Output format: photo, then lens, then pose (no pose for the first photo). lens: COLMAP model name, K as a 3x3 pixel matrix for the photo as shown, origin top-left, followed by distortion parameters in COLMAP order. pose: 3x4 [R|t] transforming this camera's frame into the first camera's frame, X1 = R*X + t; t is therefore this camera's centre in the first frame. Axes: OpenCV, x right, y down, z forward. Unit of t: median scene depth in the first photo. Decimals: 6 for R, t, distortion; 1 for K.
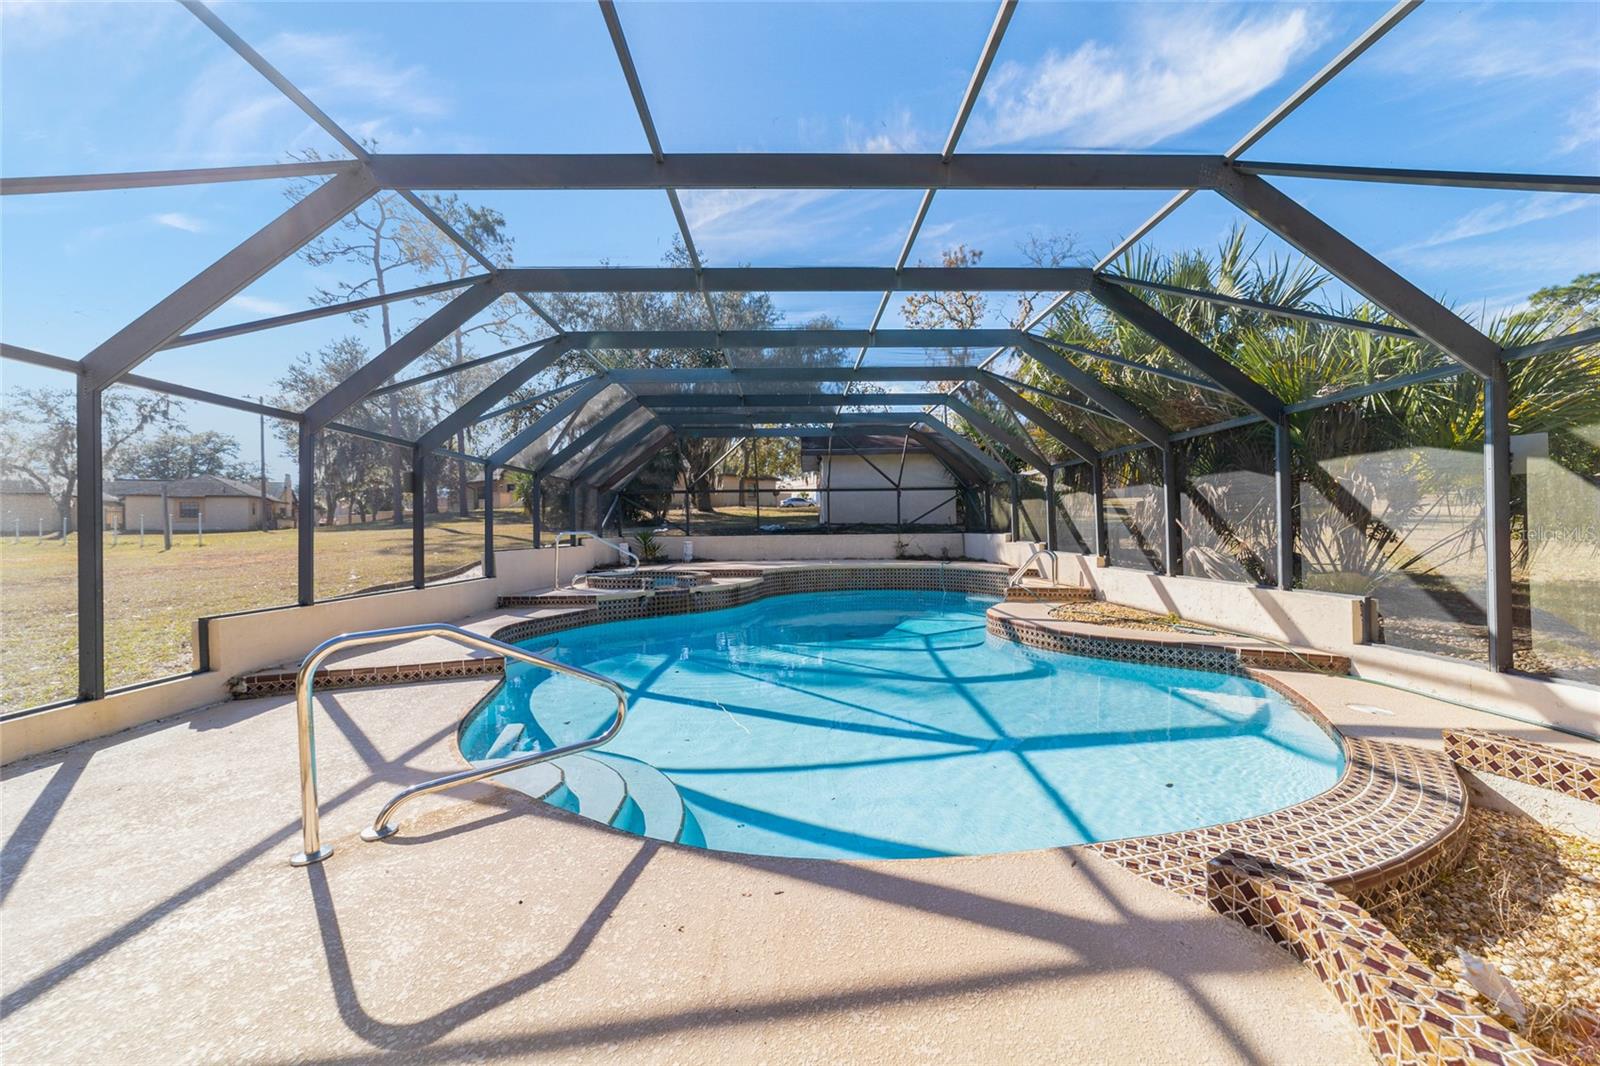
lens RADIAL K [[617.0, 0, 798.8], [0, 617.0, 529.3], [0, 0, 1]] dist [-0.010137, 0.004676]
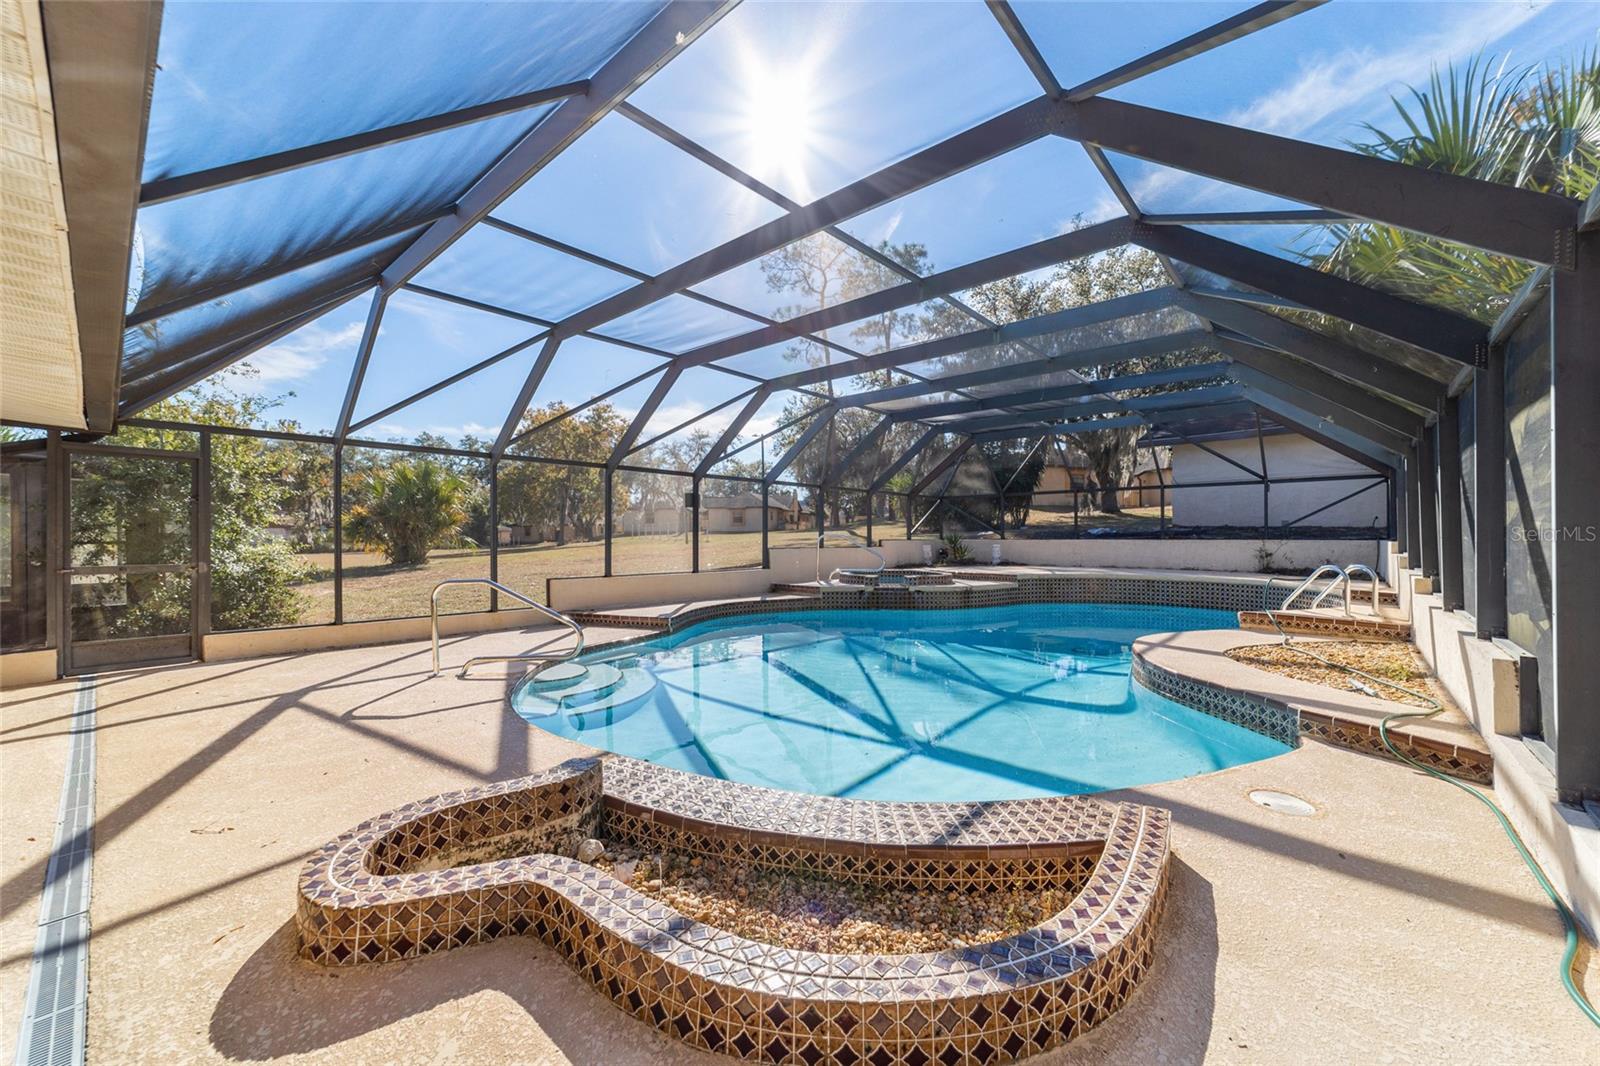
lens RADIAL K [[617.0, 0, 798.9], [0, 617.0, 530.4], [0, 0, 1]] dist [-0.010137, 0.004676]
pose [[0.742199, 0.003960, -0.670168, 0.244664], [-0.006369, 0.999979, -0.001144, 0.000153], [0.670149, 0.005118, 0.742209, 0.040841]]
